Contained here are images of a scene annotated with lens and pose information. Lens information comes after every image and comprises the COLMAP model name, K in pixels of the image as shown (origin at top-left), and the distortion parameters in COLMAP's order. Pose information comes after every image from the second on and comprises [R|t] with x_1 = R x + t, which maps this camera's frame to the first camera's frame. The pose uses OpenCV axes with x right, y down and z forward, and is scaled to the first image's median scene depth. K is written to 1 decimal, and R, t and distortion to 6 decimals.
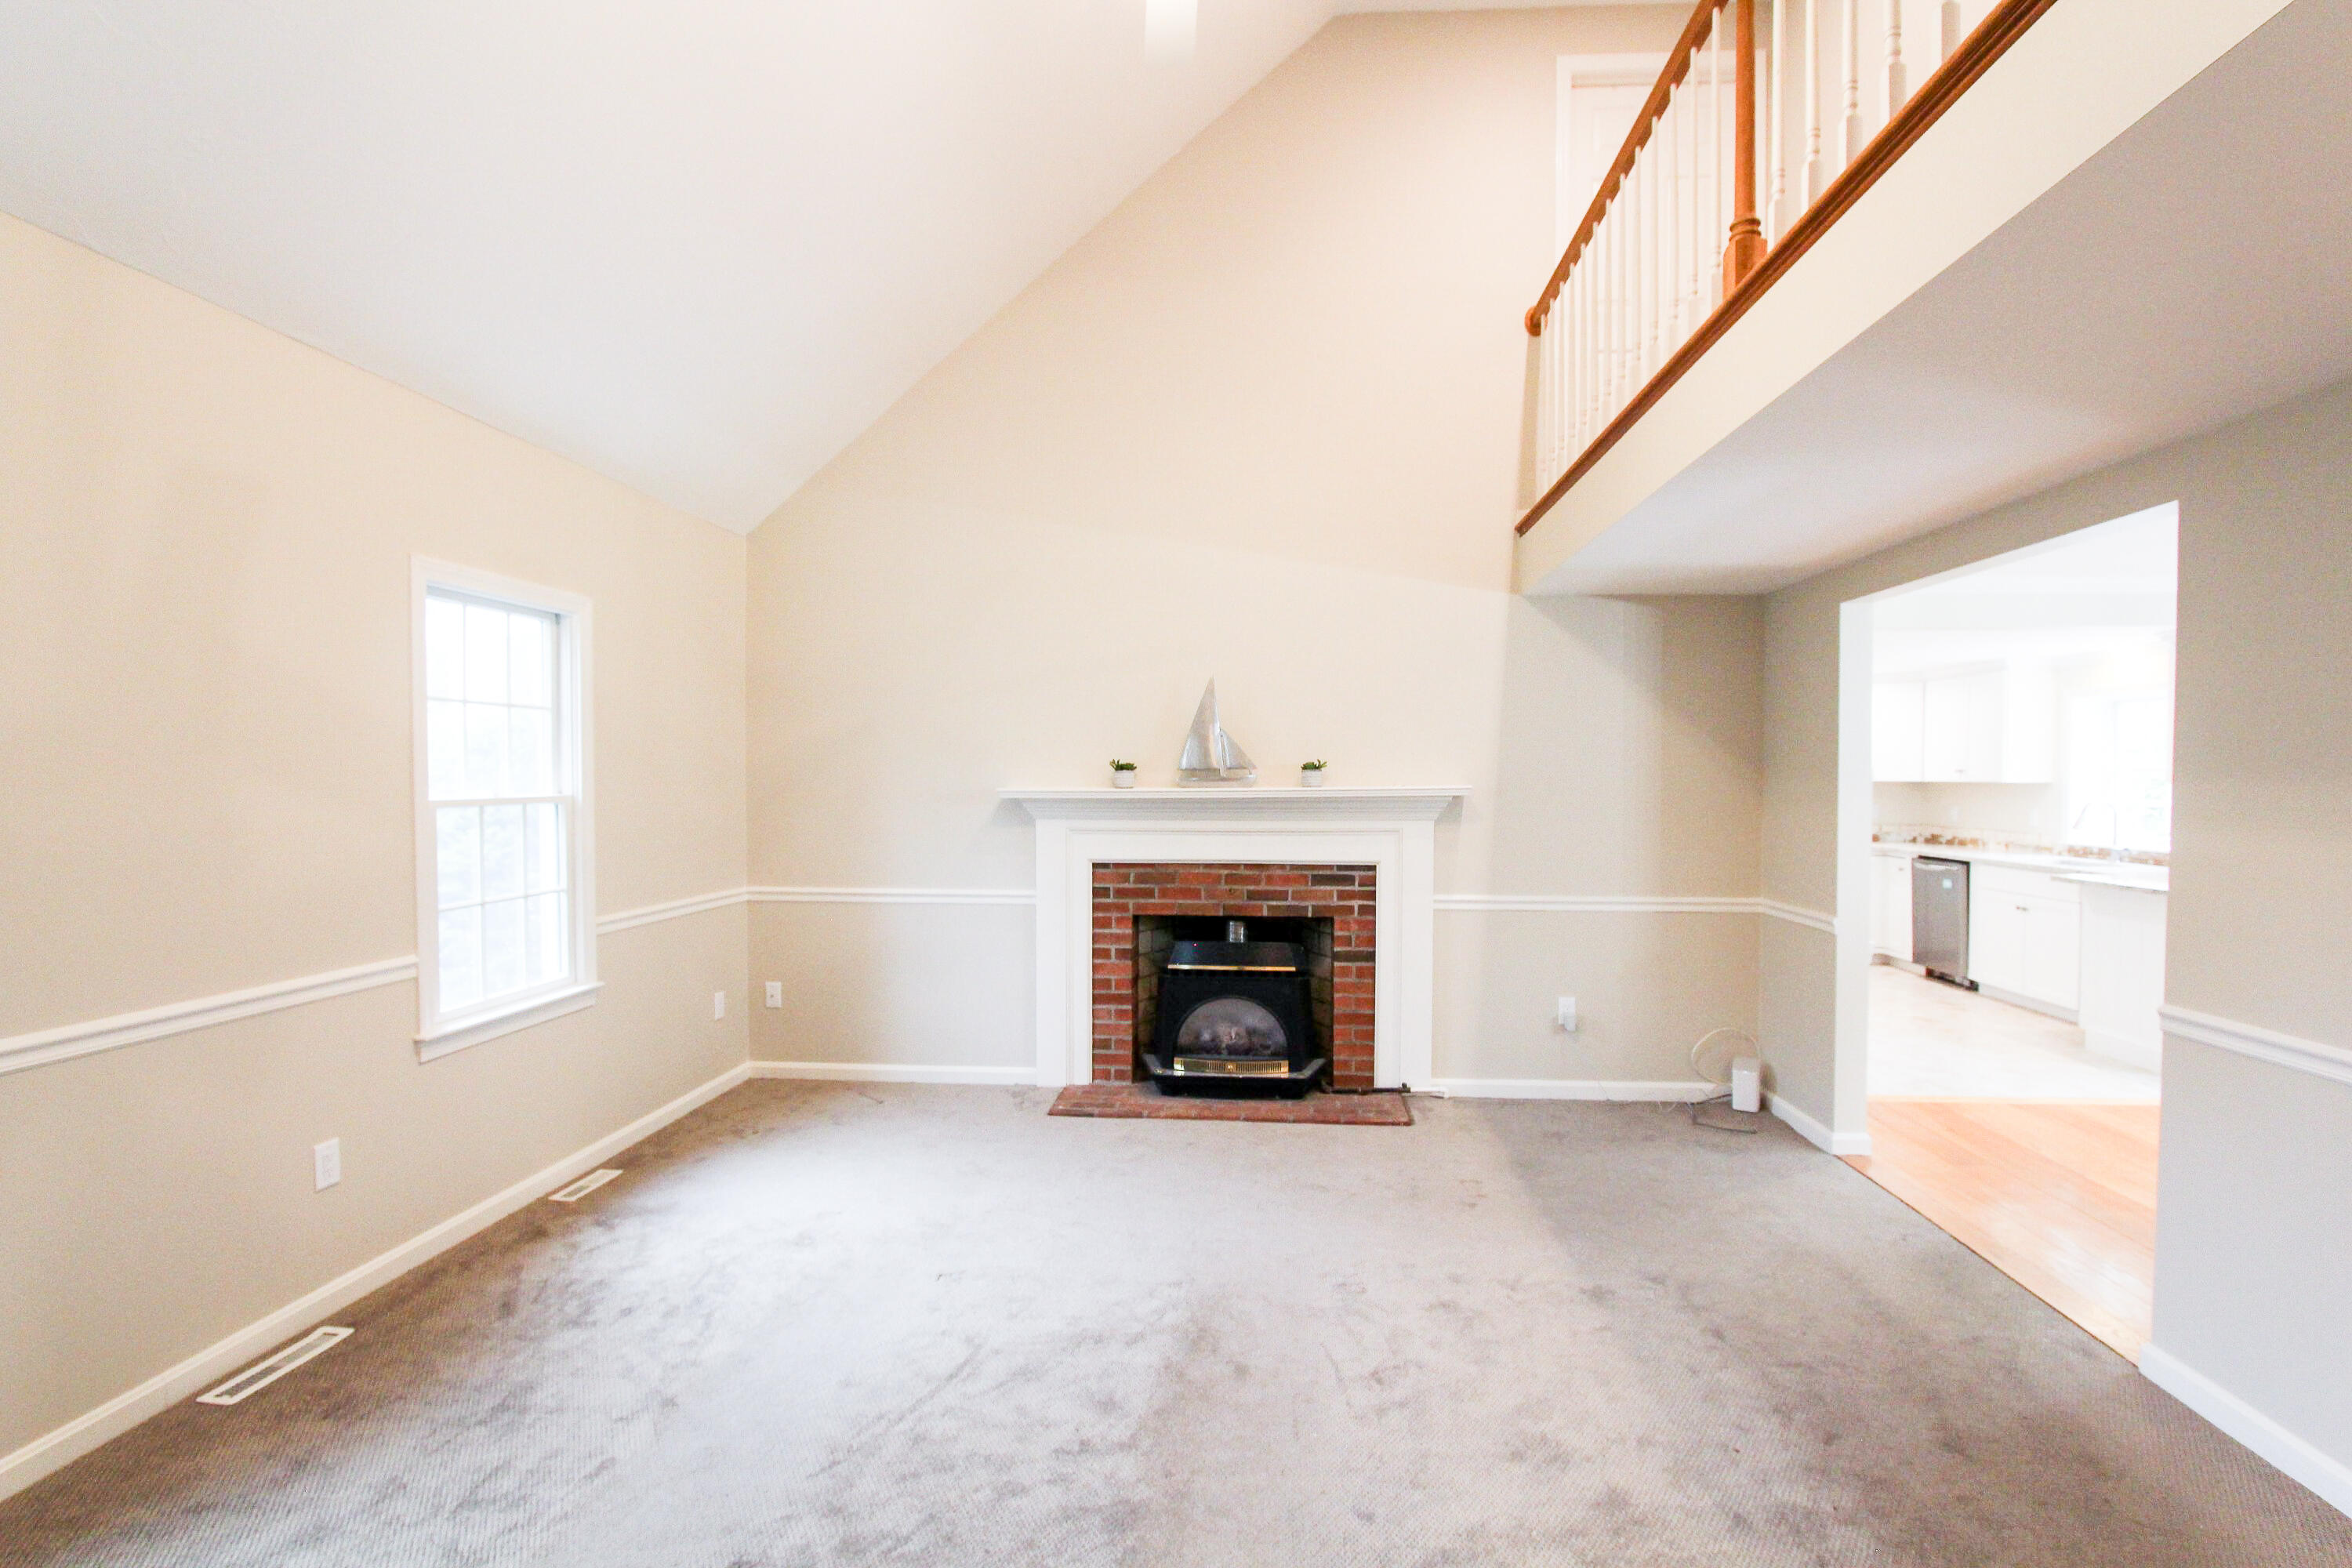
lens RADIAL K [[1093.2, 0, 1198.0], [0, 1093.2, 805.0], [0, 0, 1]] dist [-0.013700, 0.000265]
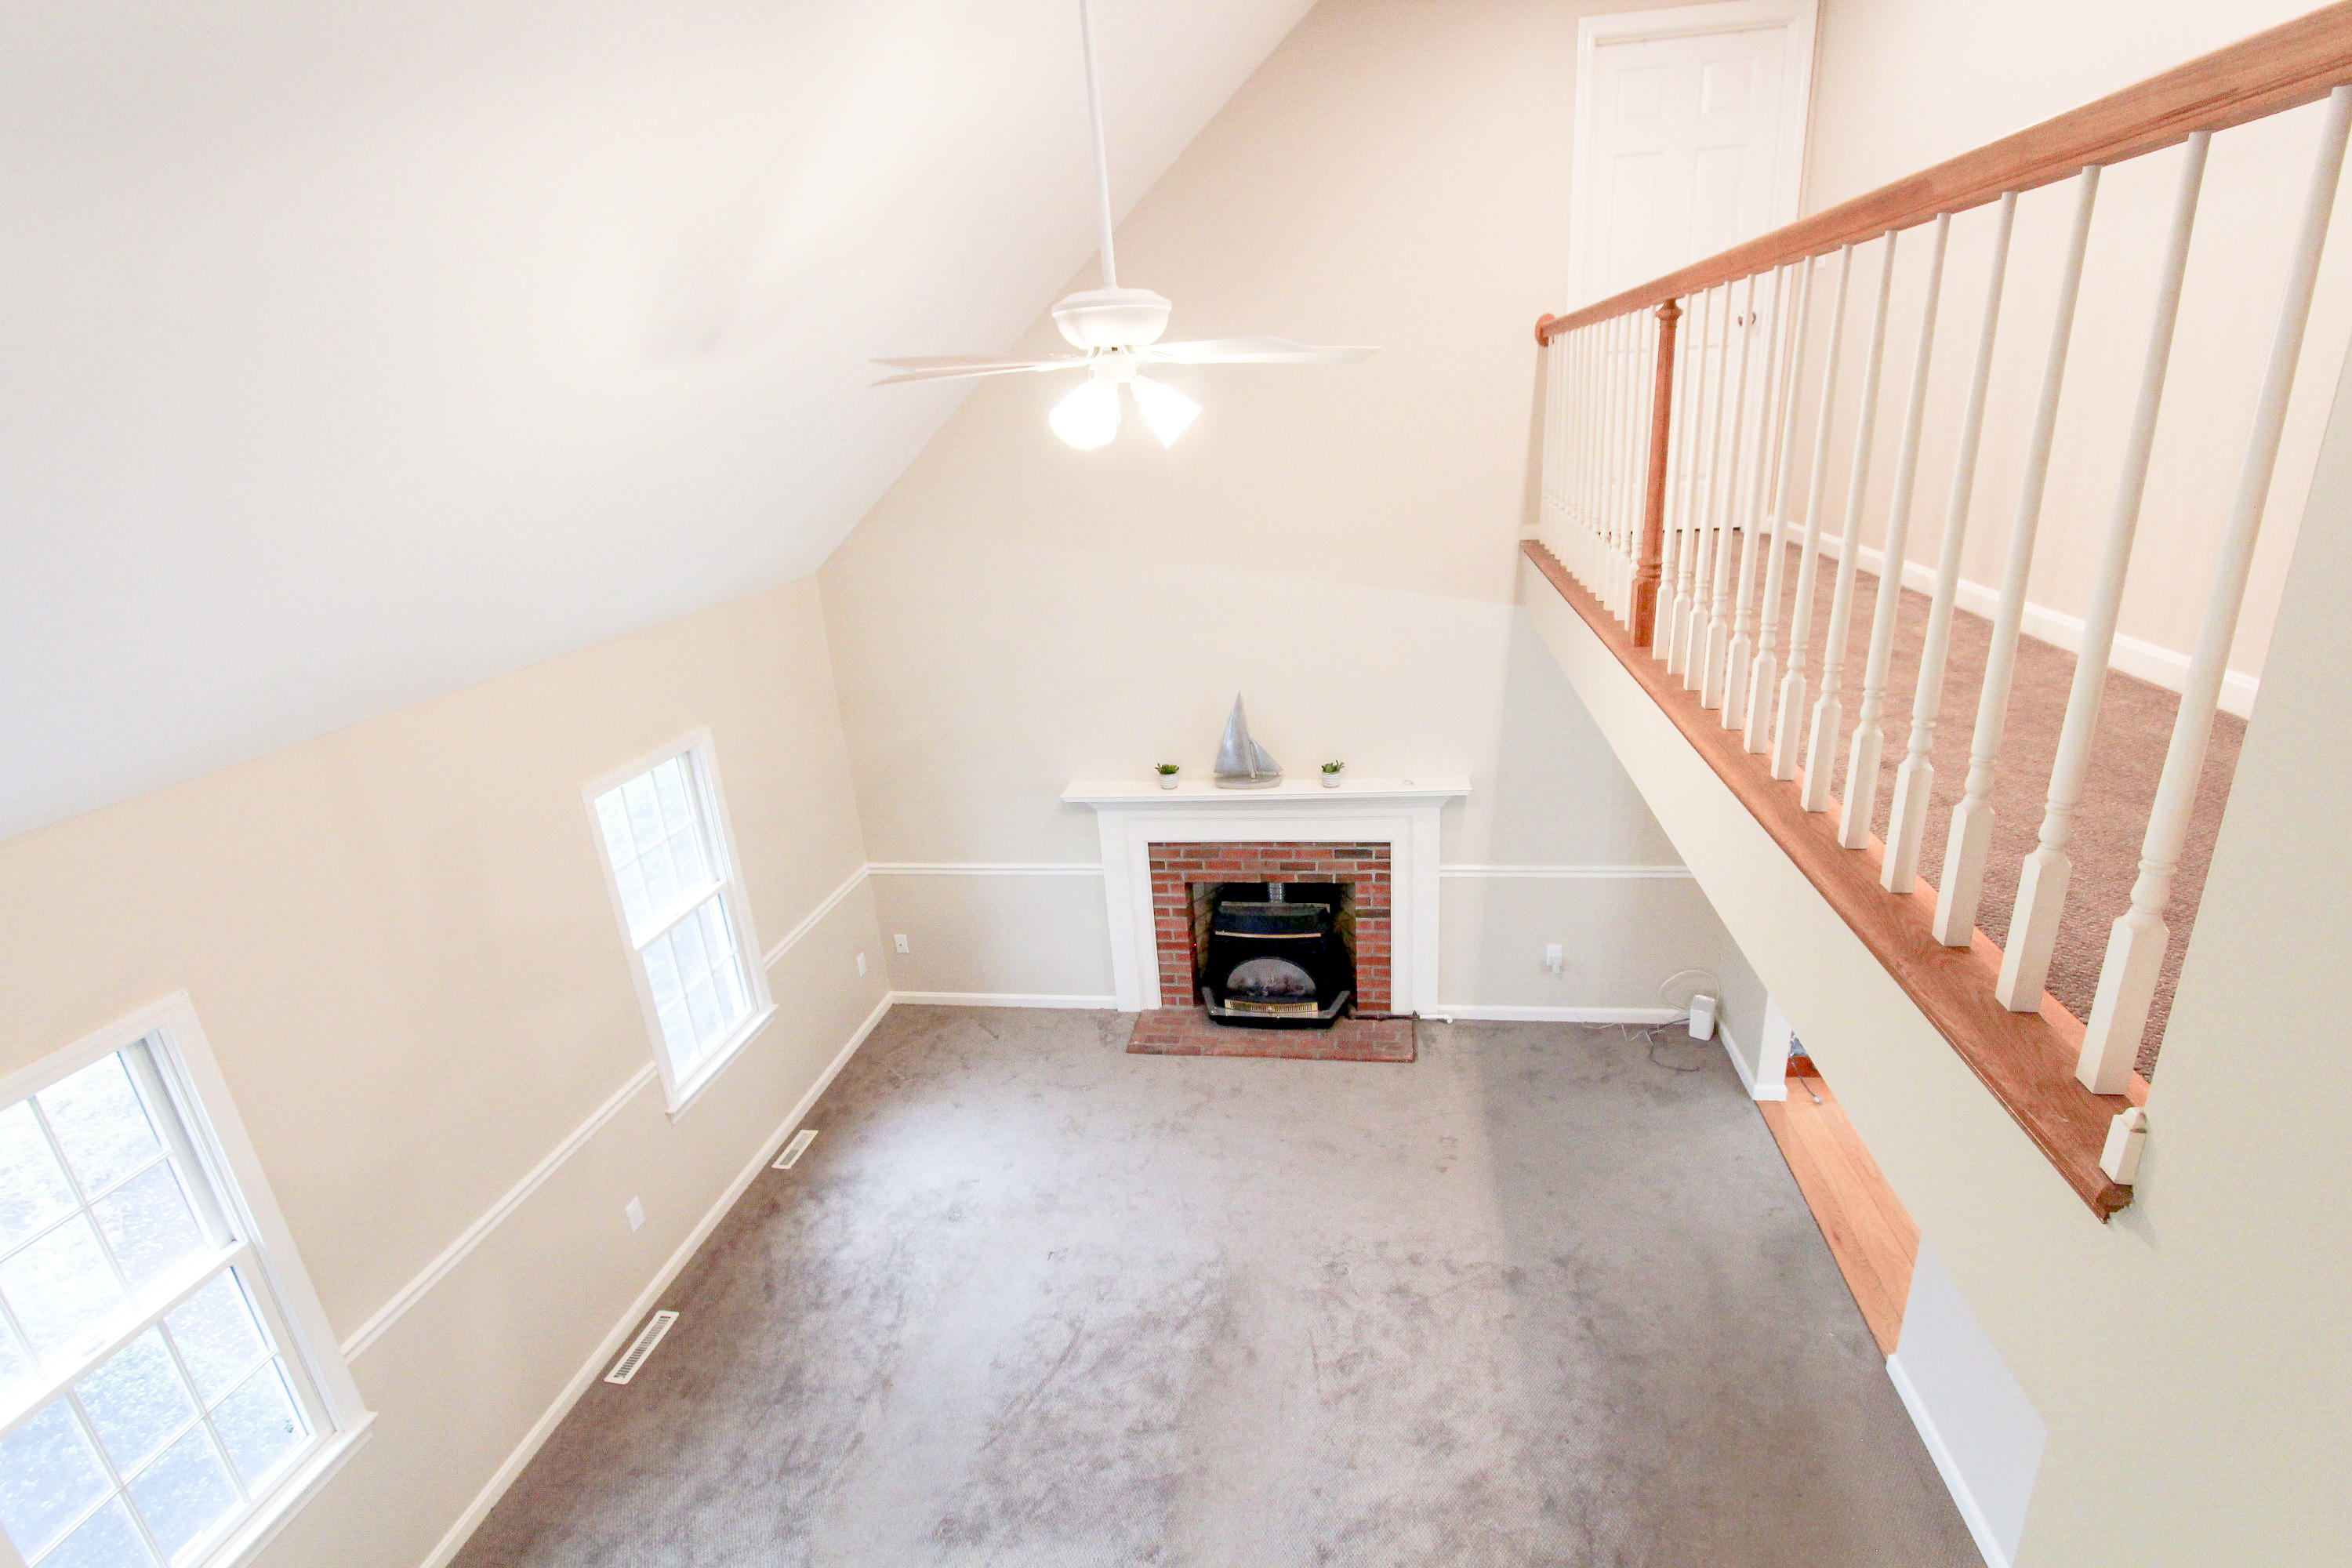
lens RADIAL K [[1102.8, 0, 1197.8], [0, 1102.8, 791.7], [0, 0, 1]] dist [-0.012554, -0.000076]
pose [[0.994350, -0.035947, -0.099879, 0.092883], [0.066129, 0.945798, 0.317952, -0.447625], [0.083036, -0.322760, 0.942831, -0.116455]]
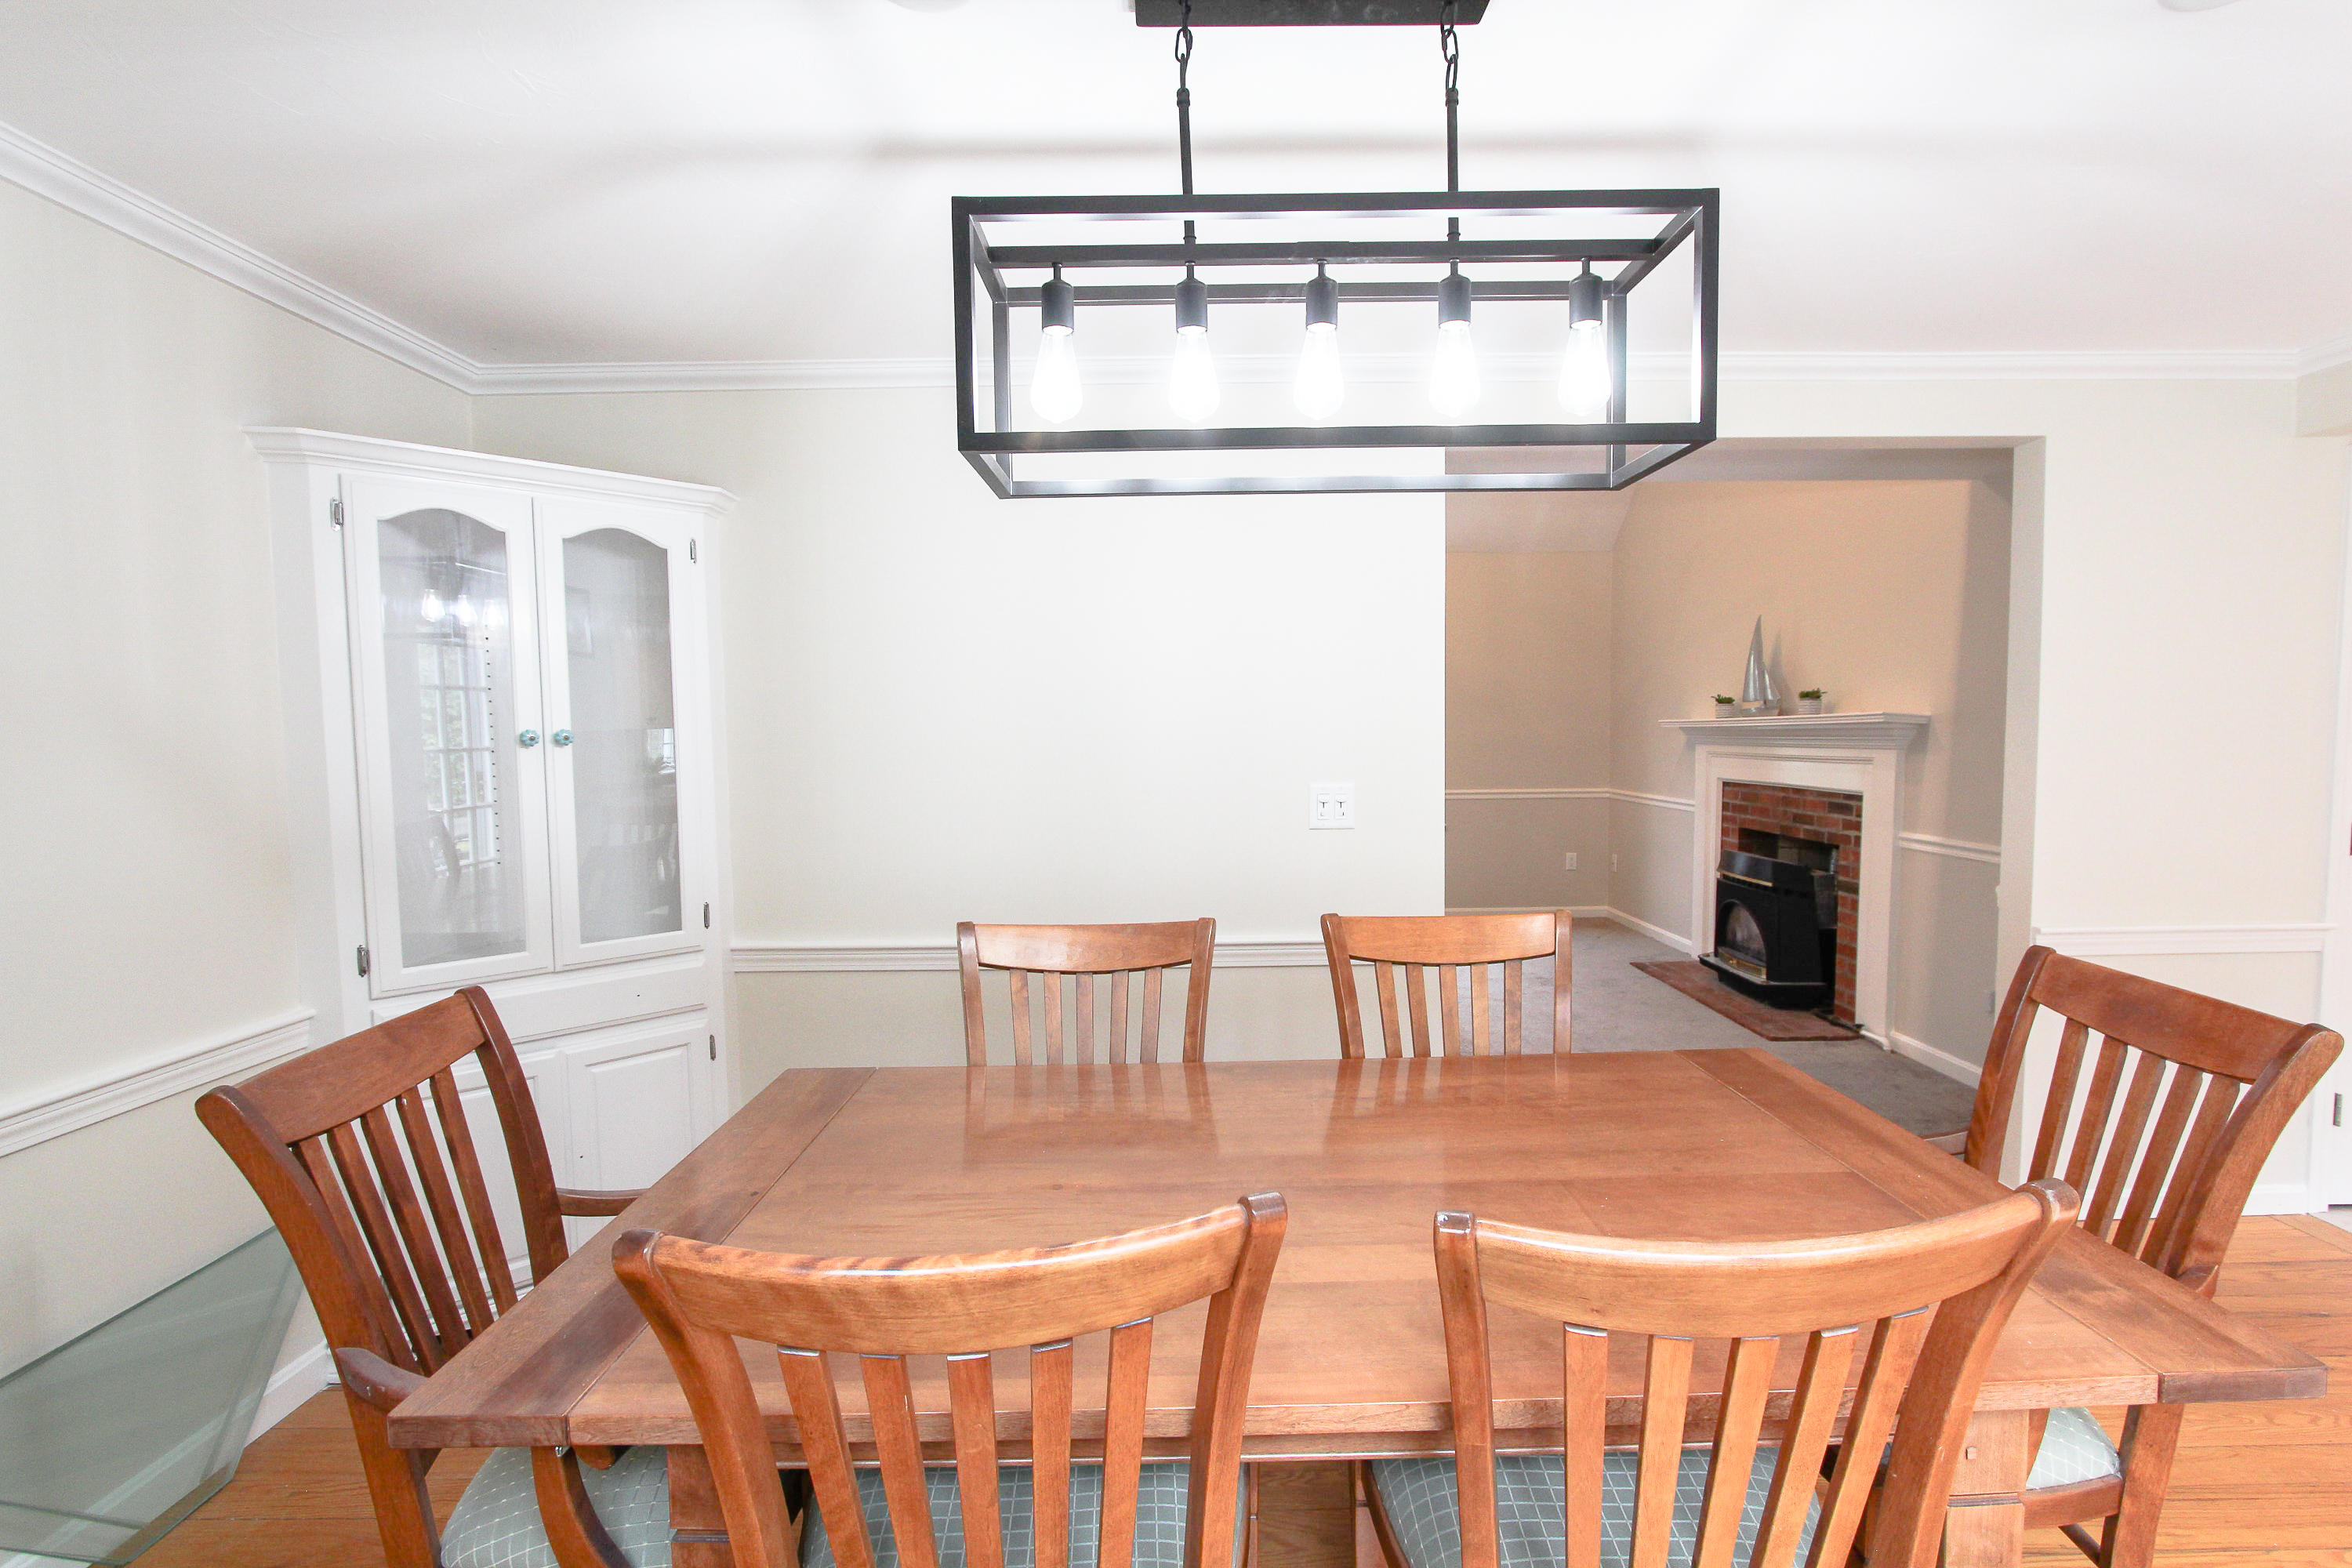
lens RADIAL K [[1102.8, 0, 1197.8], [0, 1102.8, 791.7], [0, 0, 1]] dist [-0.012554, -0.000076]
pose [[0.074778, 0.053321, -0.995774, 1.275143], [-0.016794, 0.998495, 0.052206, 0.013121], [0.997059, 0.012819, 0.075561, 0.402999]]
